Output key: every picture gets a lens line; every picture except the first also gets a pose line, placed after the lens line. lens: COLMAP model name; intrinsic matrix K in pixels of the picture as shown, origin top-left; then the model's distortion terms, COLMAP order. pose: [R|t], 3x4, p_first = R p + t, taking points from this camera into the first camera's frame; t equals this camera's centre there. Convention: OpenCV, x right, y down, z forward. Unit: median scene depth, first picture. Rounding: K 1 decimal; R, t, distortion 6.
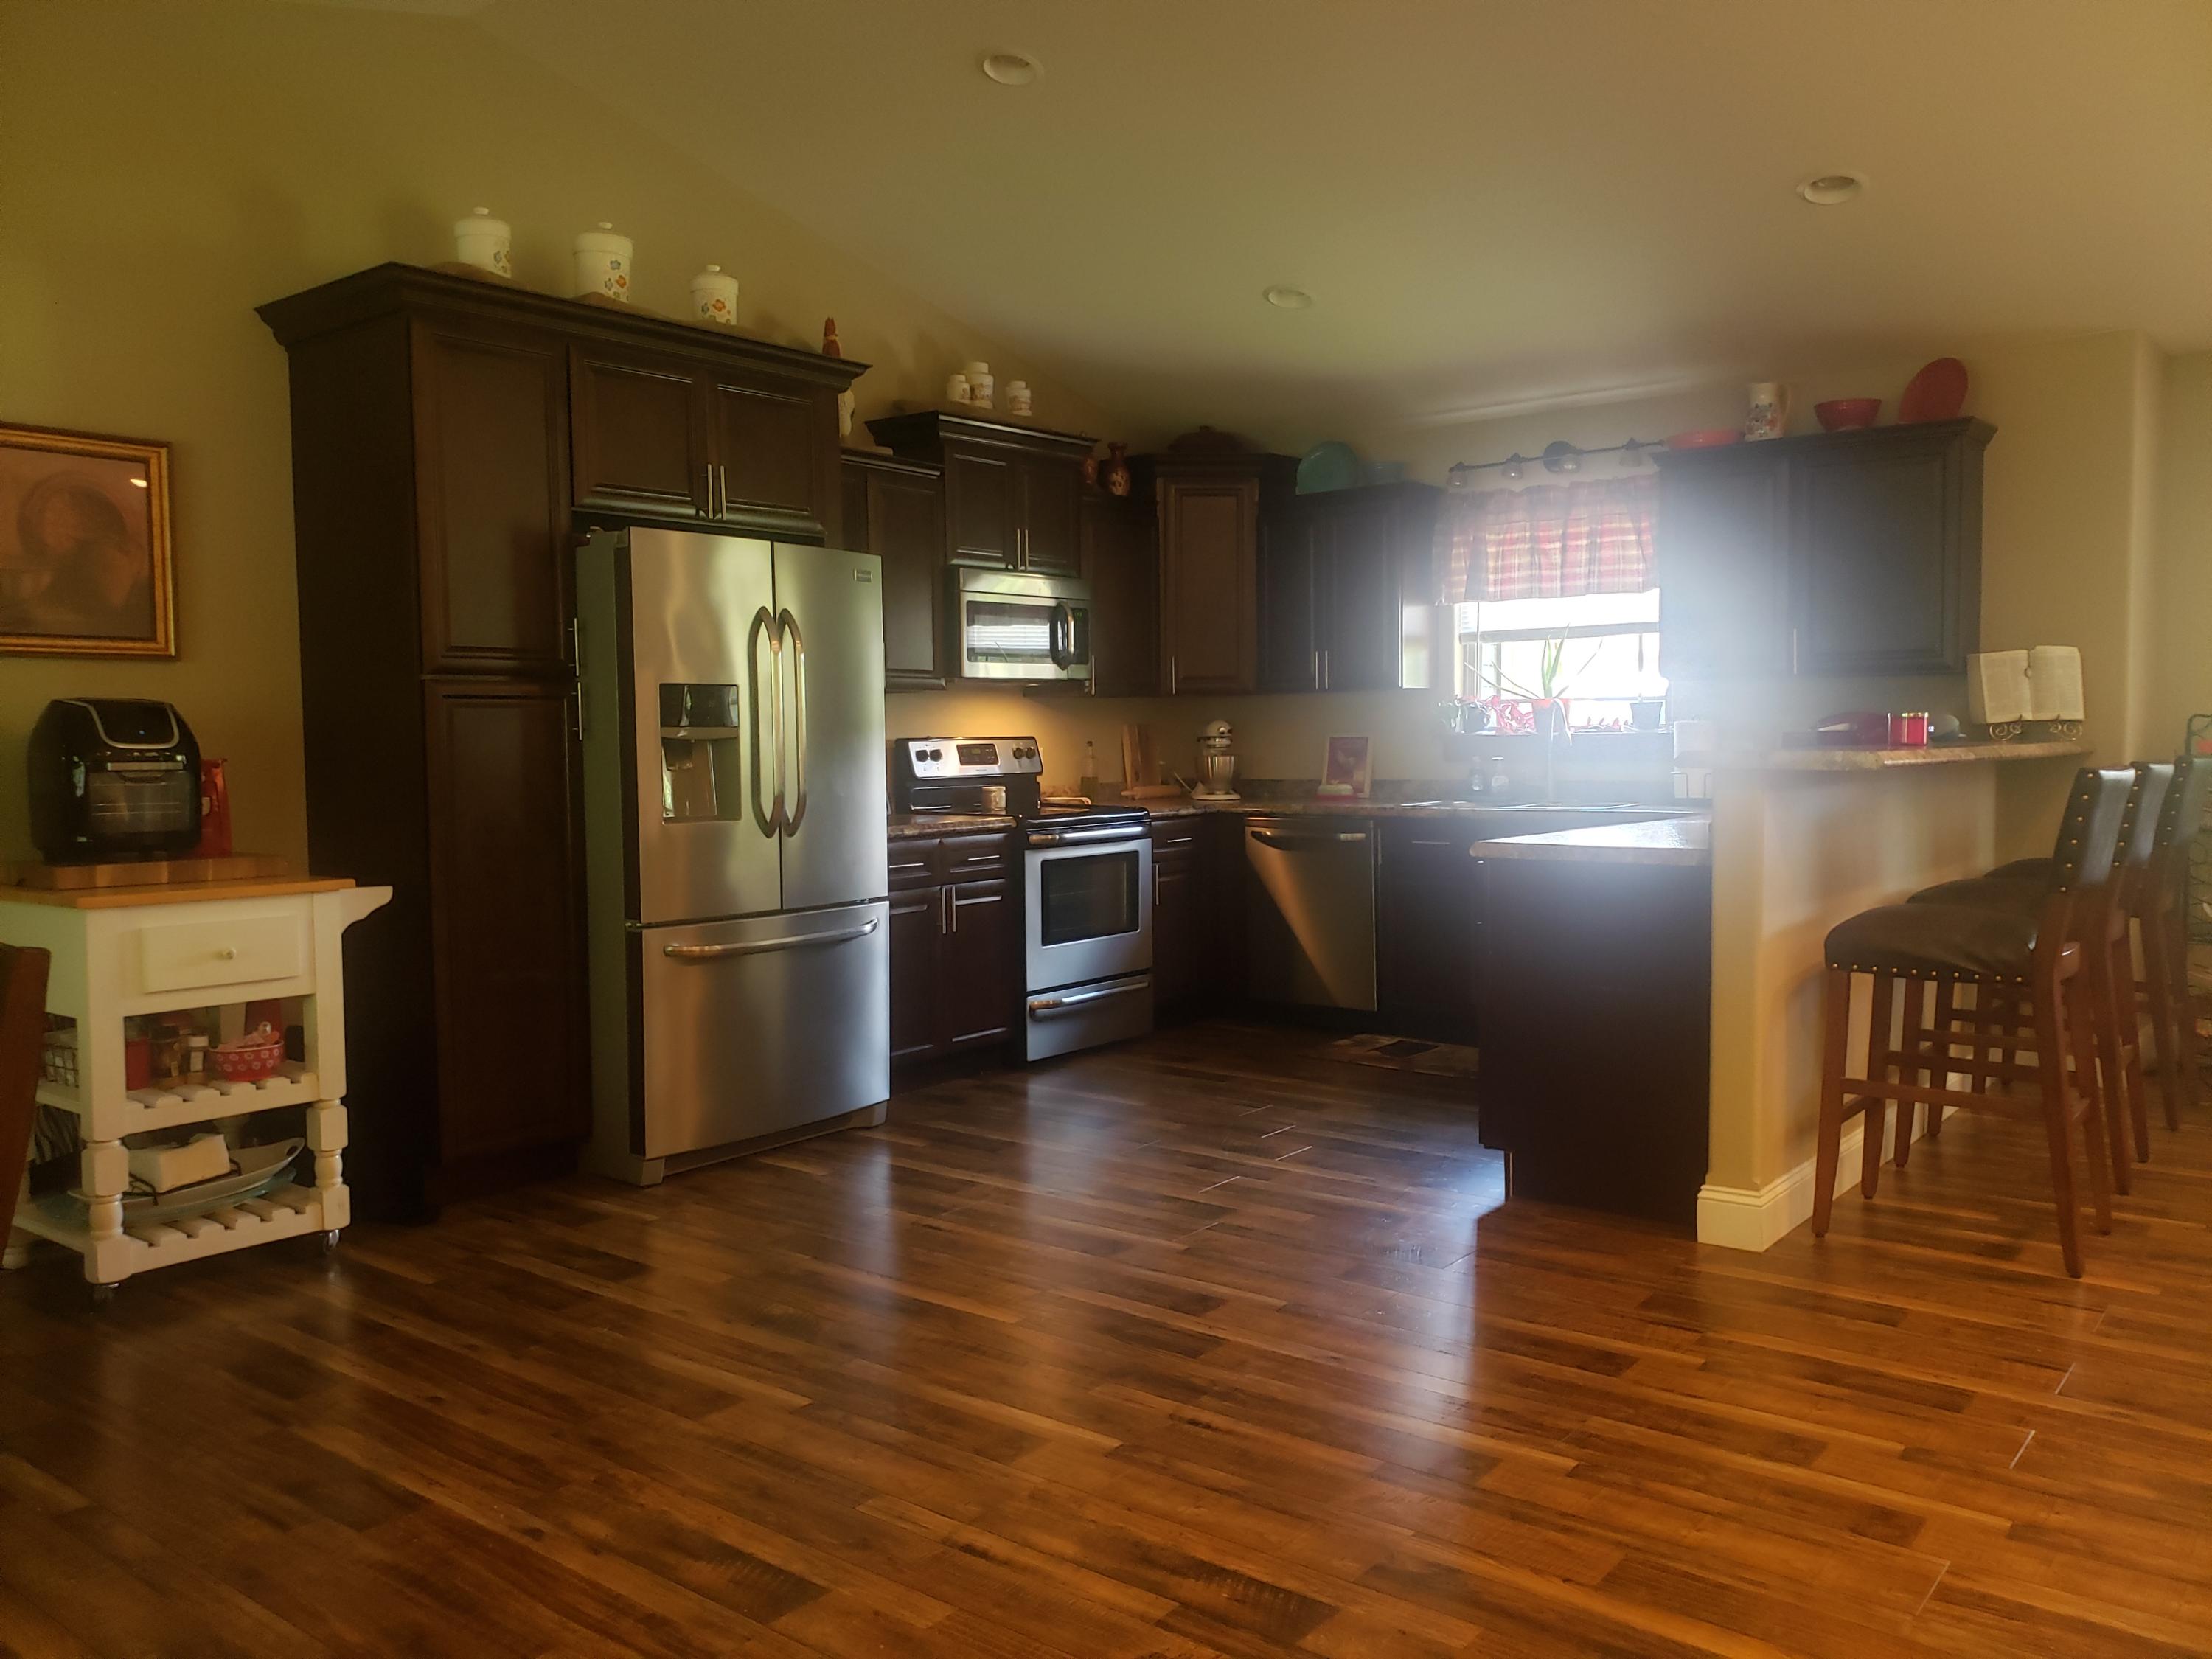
lens RADIAL K [[1714.3, 0, 1106.0], [0, 1714.3, 829.5], [0, 0, 1]] dist [0.038662, 0.004431]
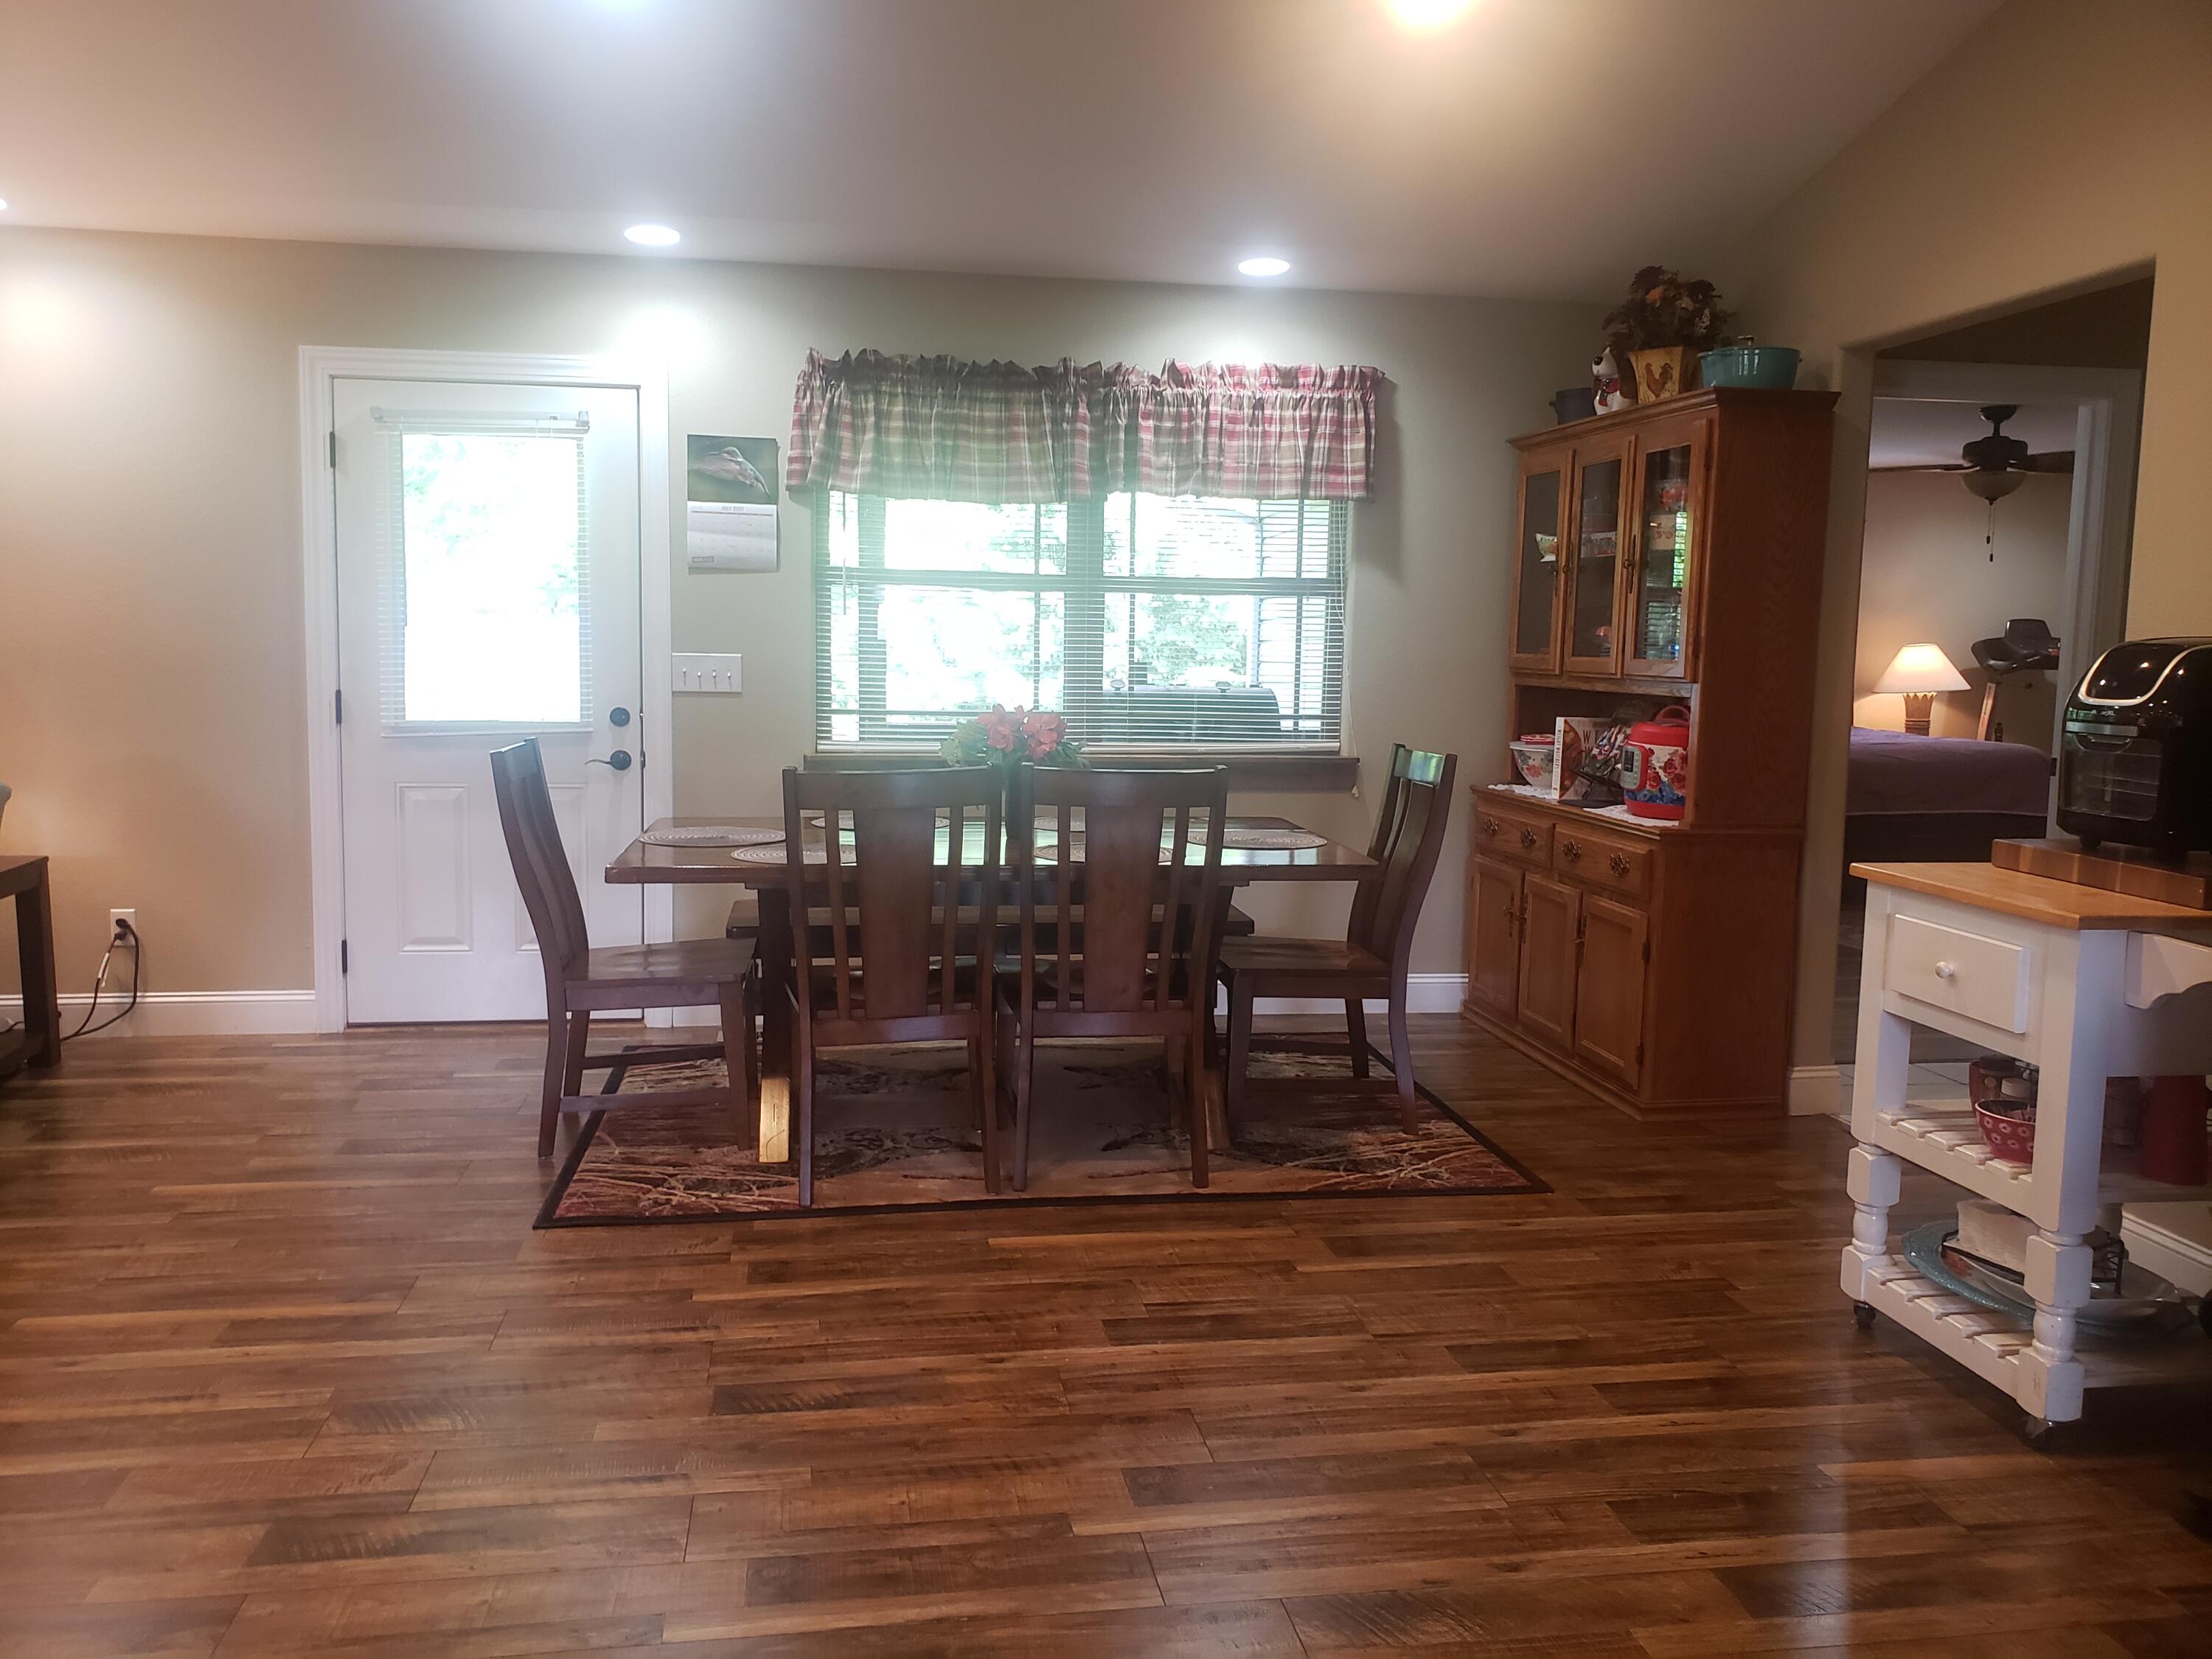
lens RADIAL K [[1714.3, 0, 1106.0], [0, 1714.3, 829.5], [0, 0, 1]] dist [0.038662, 0.004431]
pose [[-0.671940, 0.081066, -0.736155, 0.430349], [-0.048728, 0.986998, 0.153167, -0.130254], [0.739001, 0.138791, -0.659253, 1.665940]]
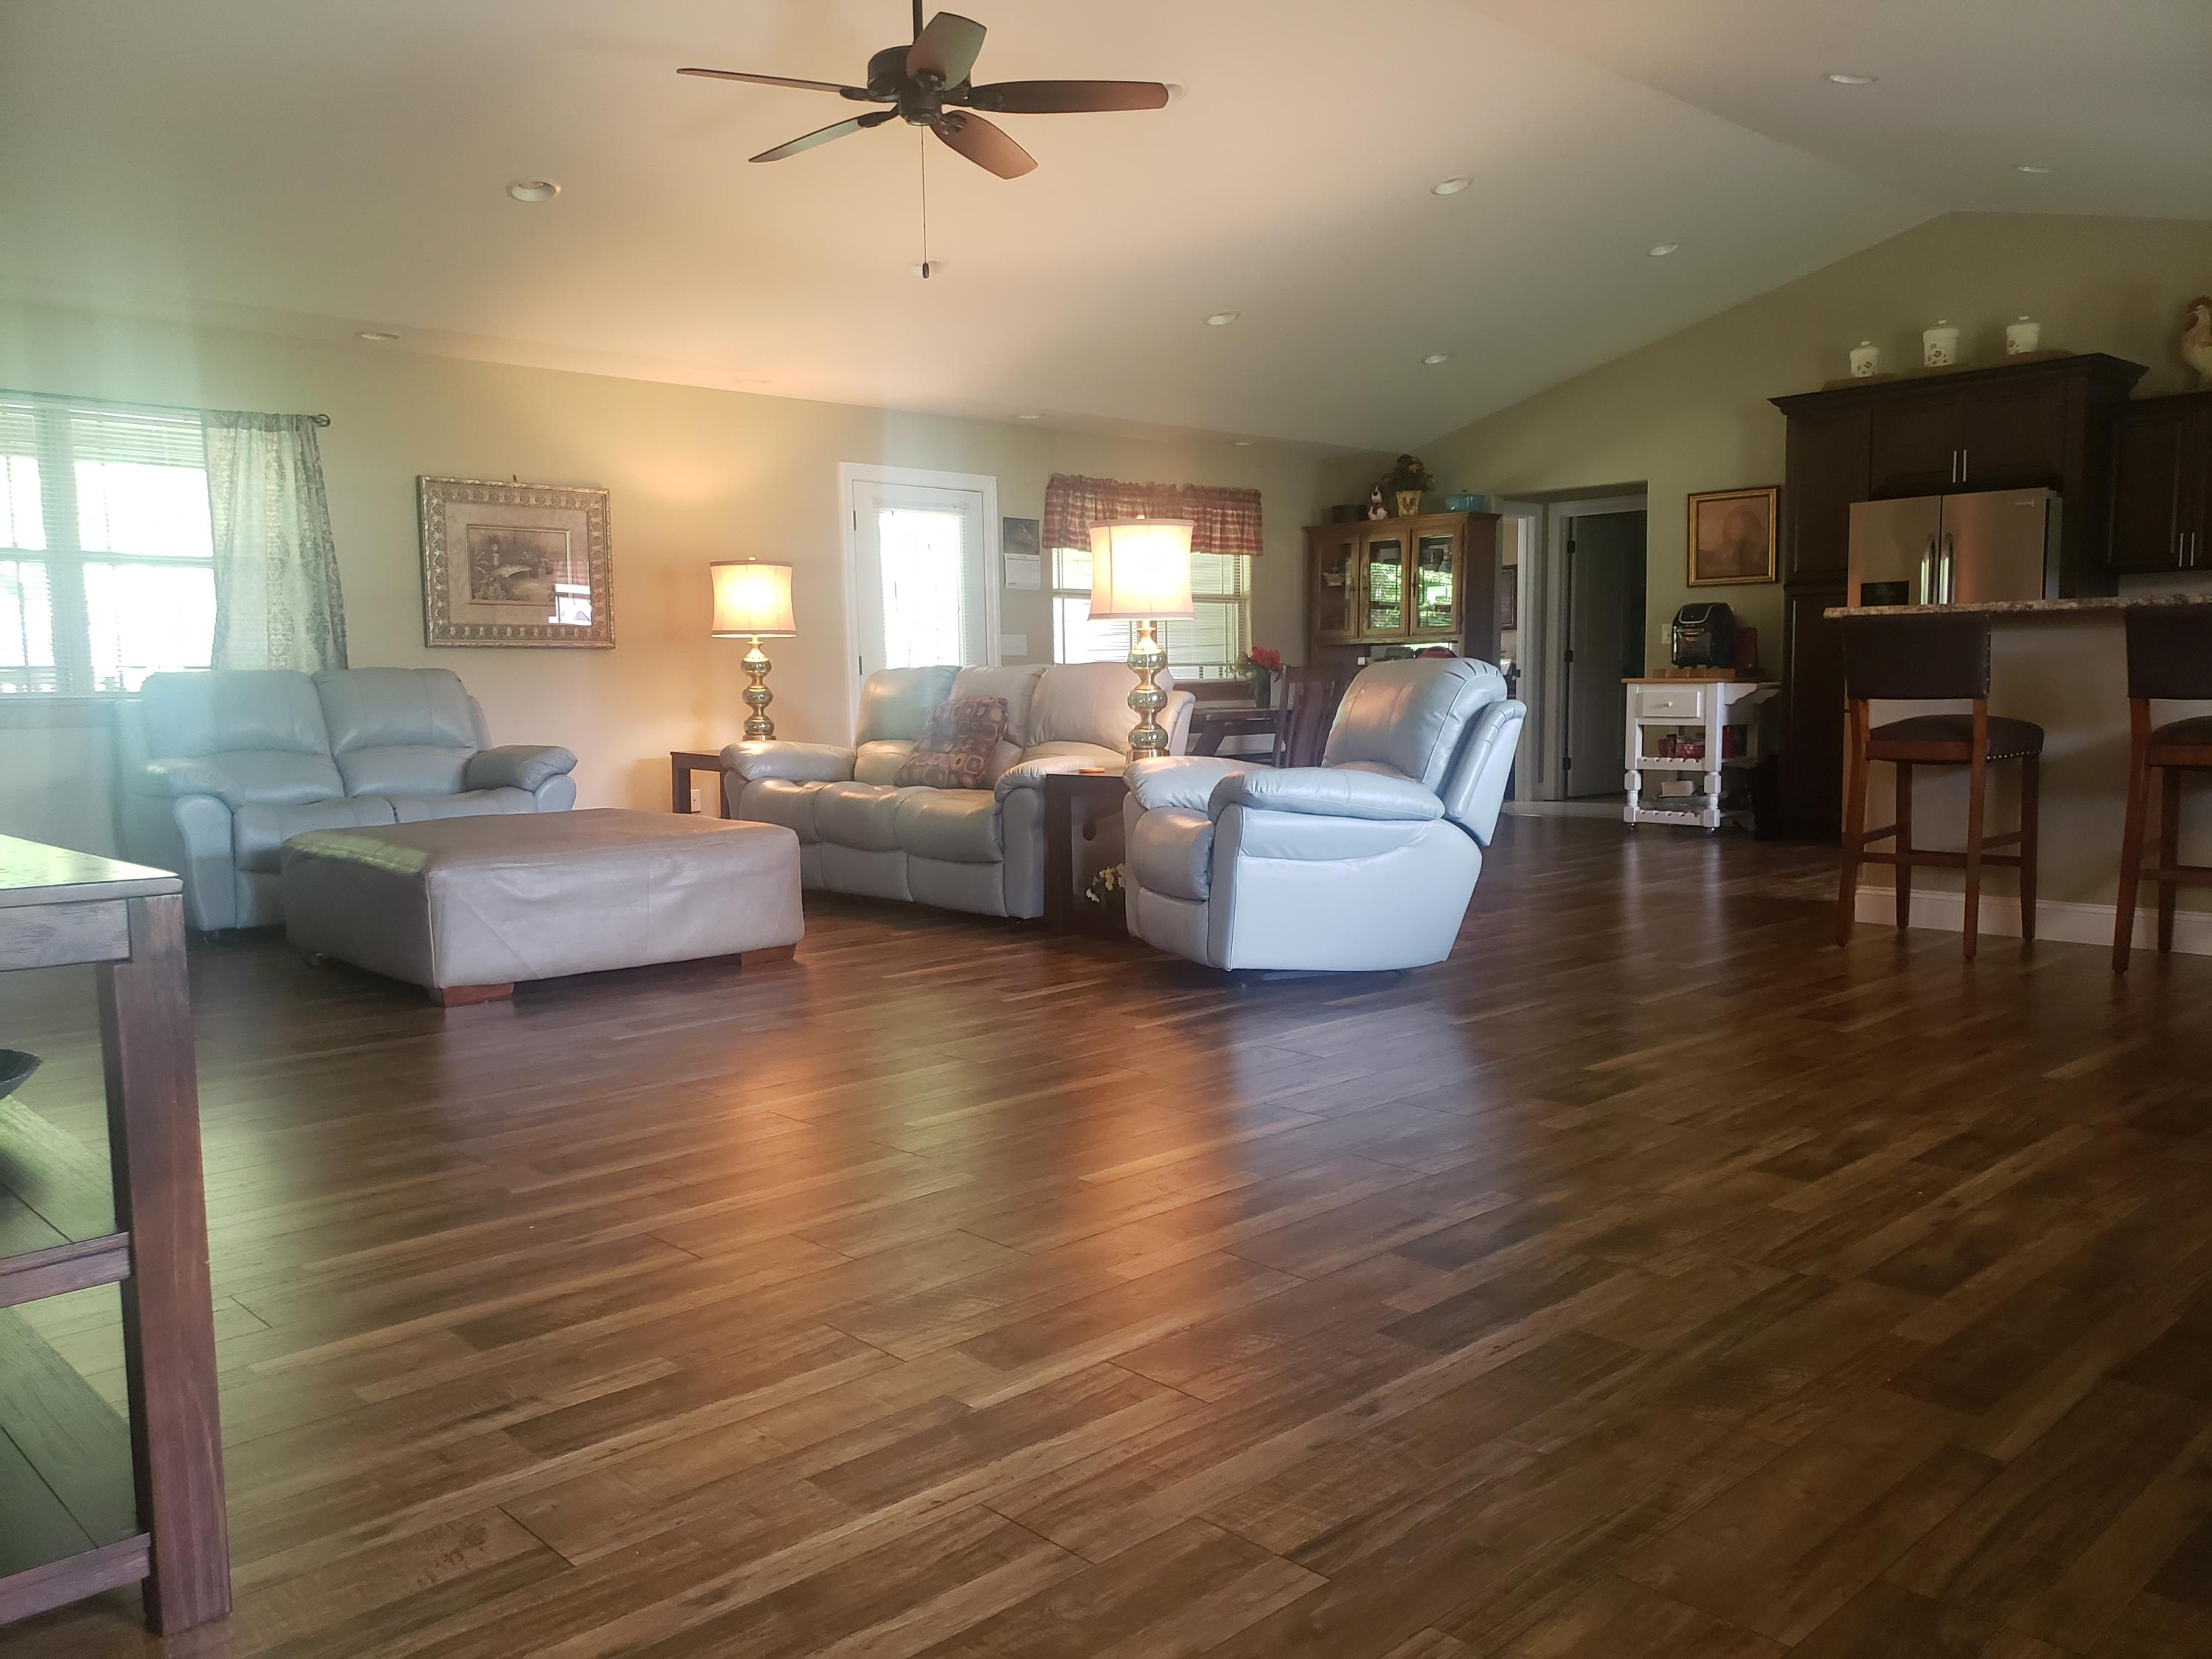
lens RADIAL K [[1714.3, 0, 1106.0], [0, 1714.3, 829.5], [0, 0, 1]] dist [0.038662, 0.004431]
pose [[-0.114312, 0.097133, -0.988685, 2.859810], [-0.030998, 0.994375, 0.101276, 0.030450], [0.992961, 0.042225, -0.110658, 0.631983]]
